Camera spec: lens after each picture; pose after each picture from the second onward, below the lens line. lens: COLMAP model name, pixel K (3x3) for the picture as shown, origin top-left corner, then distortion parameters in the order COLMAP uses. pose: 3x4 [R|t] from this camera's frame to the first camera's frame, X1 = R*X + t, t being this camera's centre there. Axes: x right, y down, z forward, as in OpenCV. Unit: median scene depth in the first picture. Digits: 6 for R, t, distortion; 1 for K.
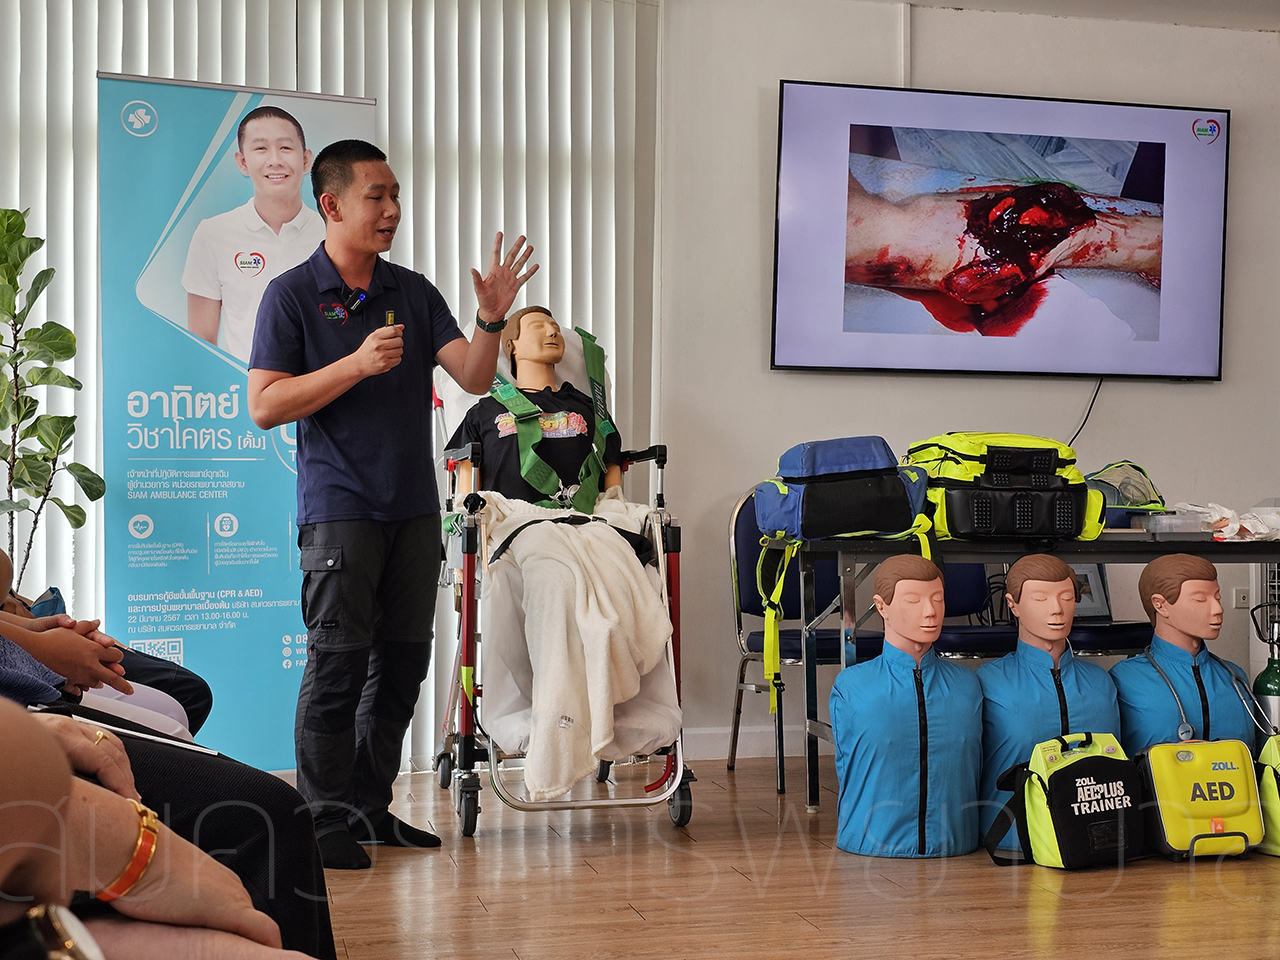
lens RADIAL K [[1707.0, 0, 644.5], [0, 1707.0, 473.5], [0, 0, 1]] dist [0.199738, -0.690410]
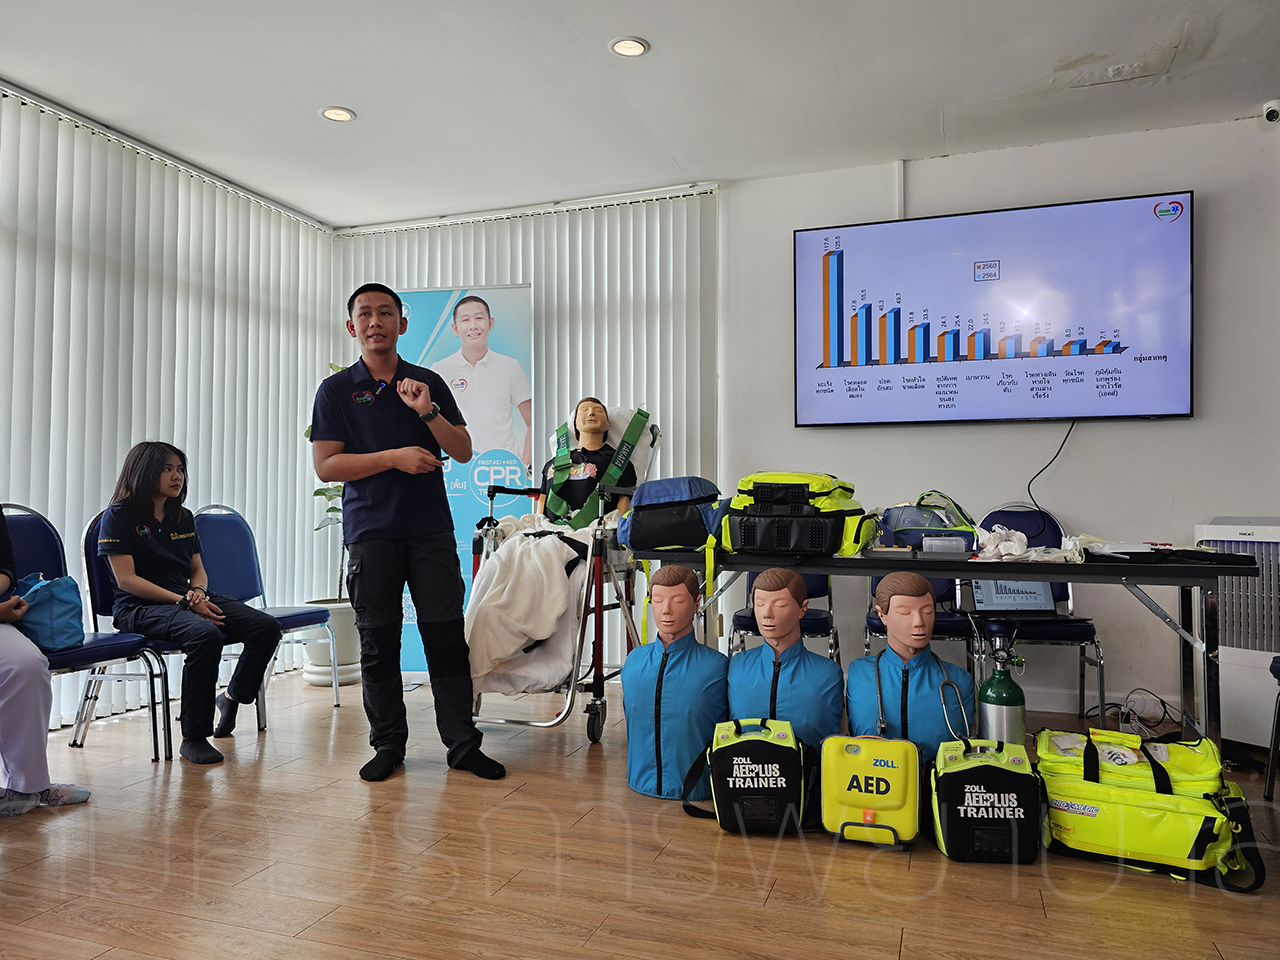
lens RADIAL K [[865.6, 0, 643.9], [0, 865.6, 475.2], [0, 0, 1]] dist [0.047182, -0.040406]
pose [[0.841054, -0.021903, -0.540507, 0.432919], [0.014183, 0.999729, -0.018442, -0.009678], [0.540765, 0.007845, 0.841137, 0.364137]]
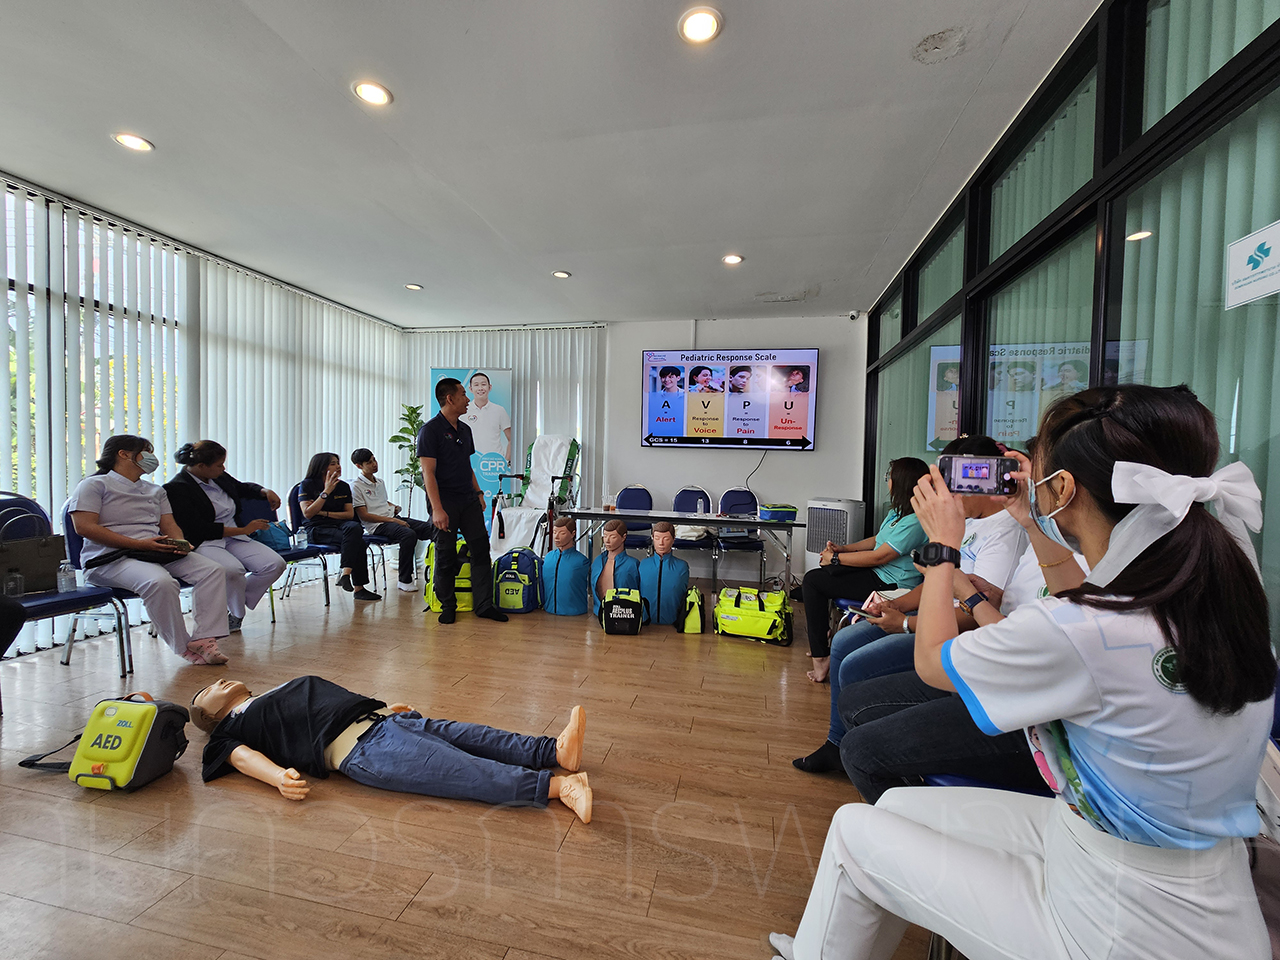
lens RADIAL K [[520.5, 0, 641.9], [0, 520.5, 481.3], [0, 0, 1]] dist [0.002668, -0.000169]
pose [[0.903655, 0.035902, -0.426755, 0.557680], [-0.013386, 0.998361, 0.055644, -0.060700], [0.428053, -0.044570, 0.902654, 0.199233]]
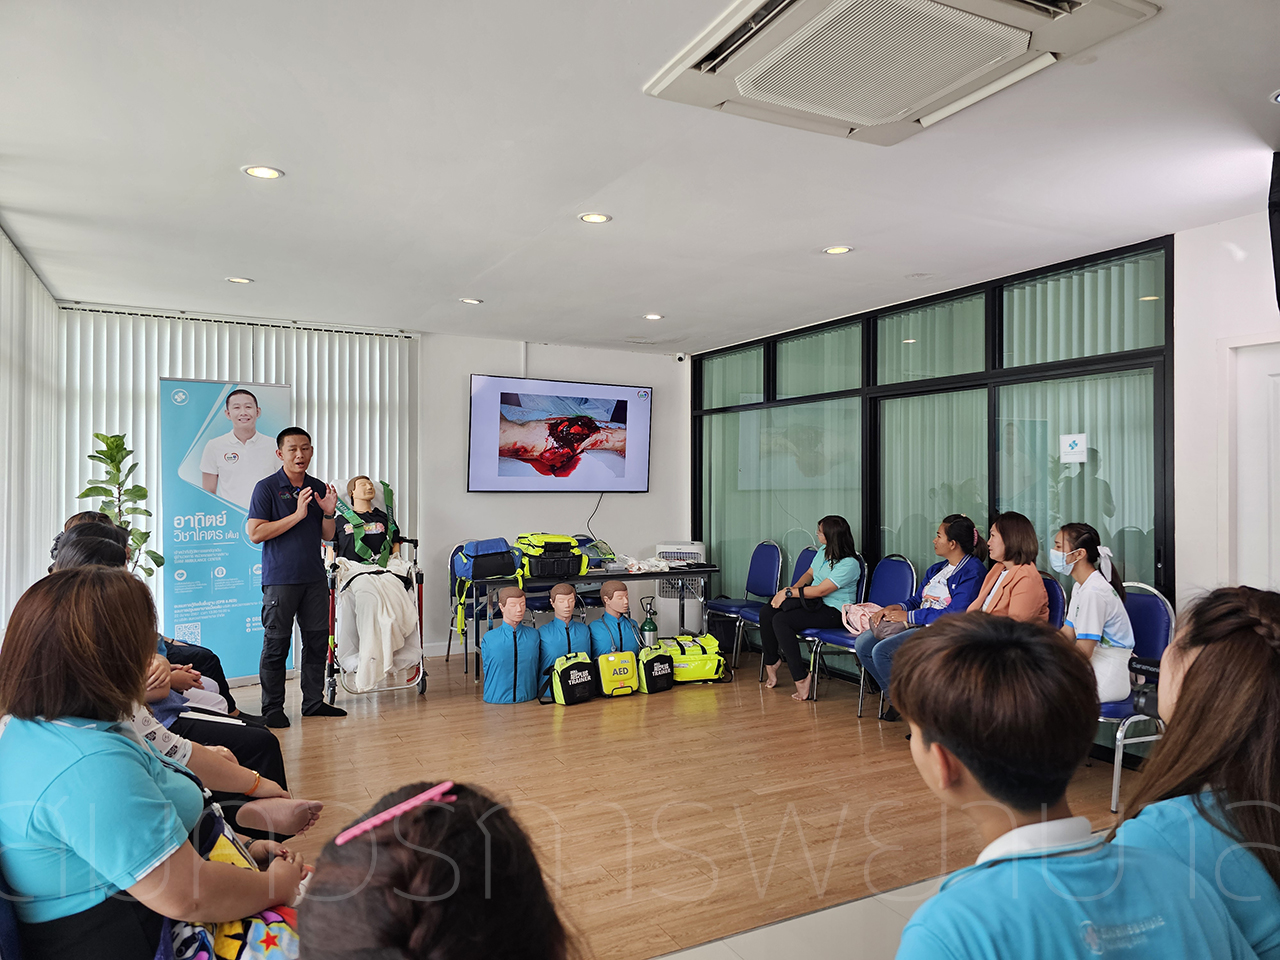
lens RADIAL K [[842.3, 0, 647.0], [0, 842.3, 476.0], [0, 0, 1]] dist [0.084626, -0.118301]
pose [[0.968822, 0.002560, 0.247744, 0.028704], [-0.006467, 0.999867, 0.014957, -0.123242], [-0.247672, -0.016093, 0.968710, -0.257631]]
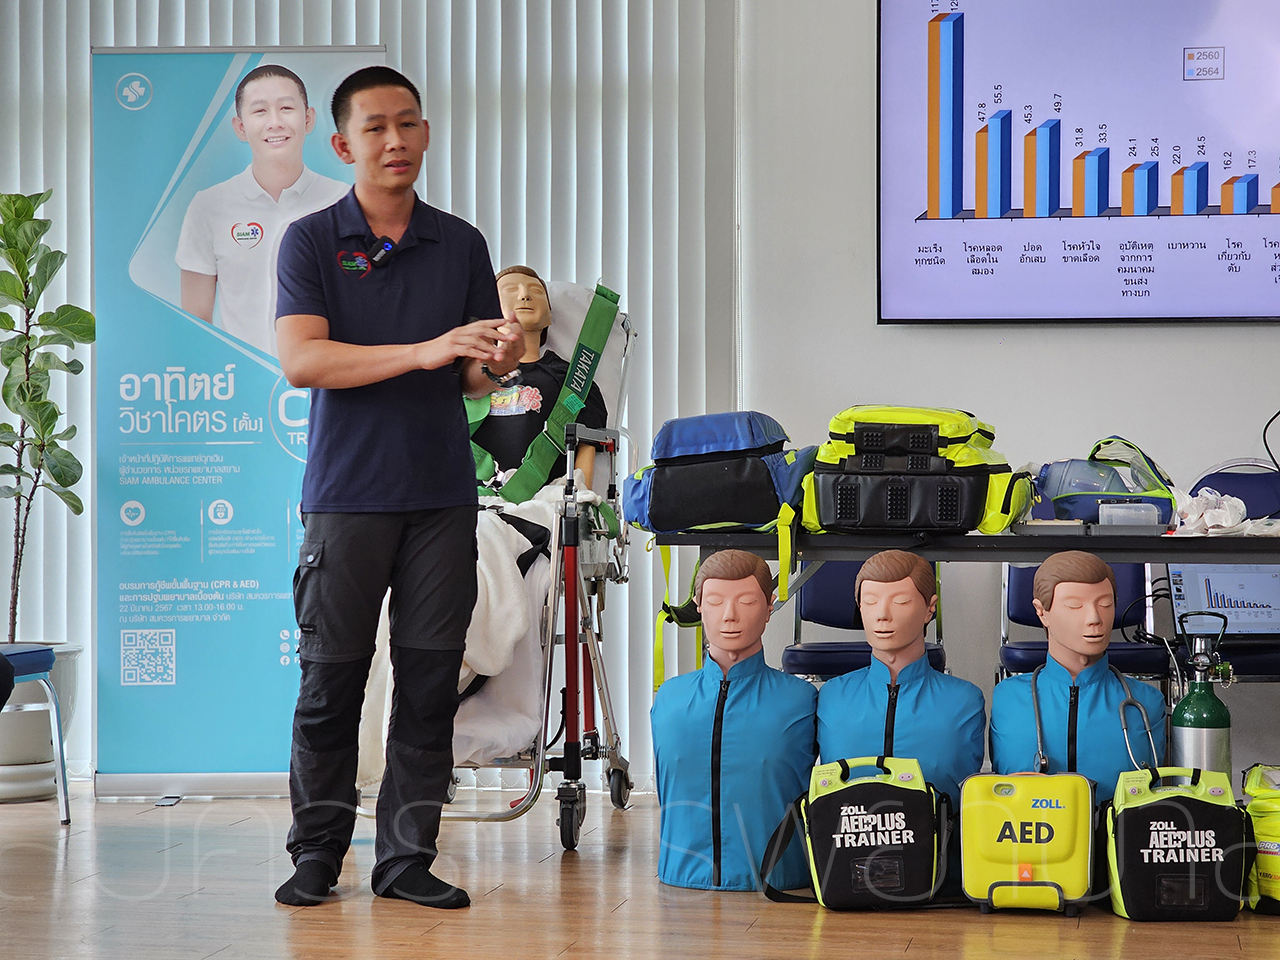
lens RADIAL K [[2457.0, 0, 640.0], [0, 2457.0, 480.0], [0, 0, 1]] dist [-0.098096, 1.013097]
pose [[0.906865, -0.001958, -0.421416, 0.551674], [0.009025, 0.999850, 0.014776, -0.005826], [0.421324, -0.017203, 0.906747, -0.130576]]
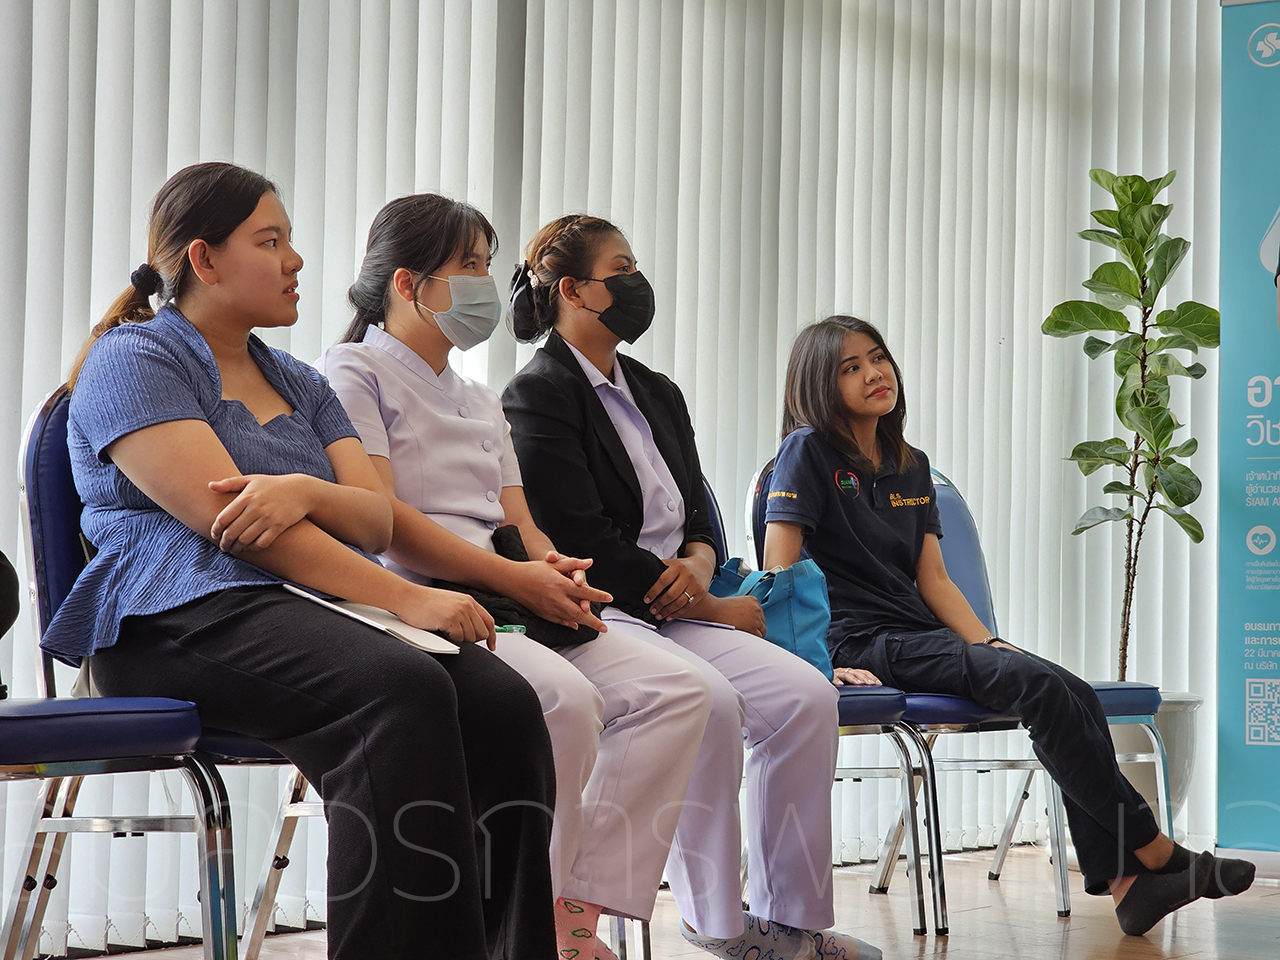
lens RADIAL K [[2457.0, 0, 640.0], [0, 2457.0, 480.0], [0, 0, 1]] dist [-0.098096, 1.013097]
pose [[0.608983, -0.024464, -0.792806, 0.455363], [-0.006127, 0.999349, -0.035544, 0.045536], [0.793160, 0.026503, 0.608437, 0.056902]]
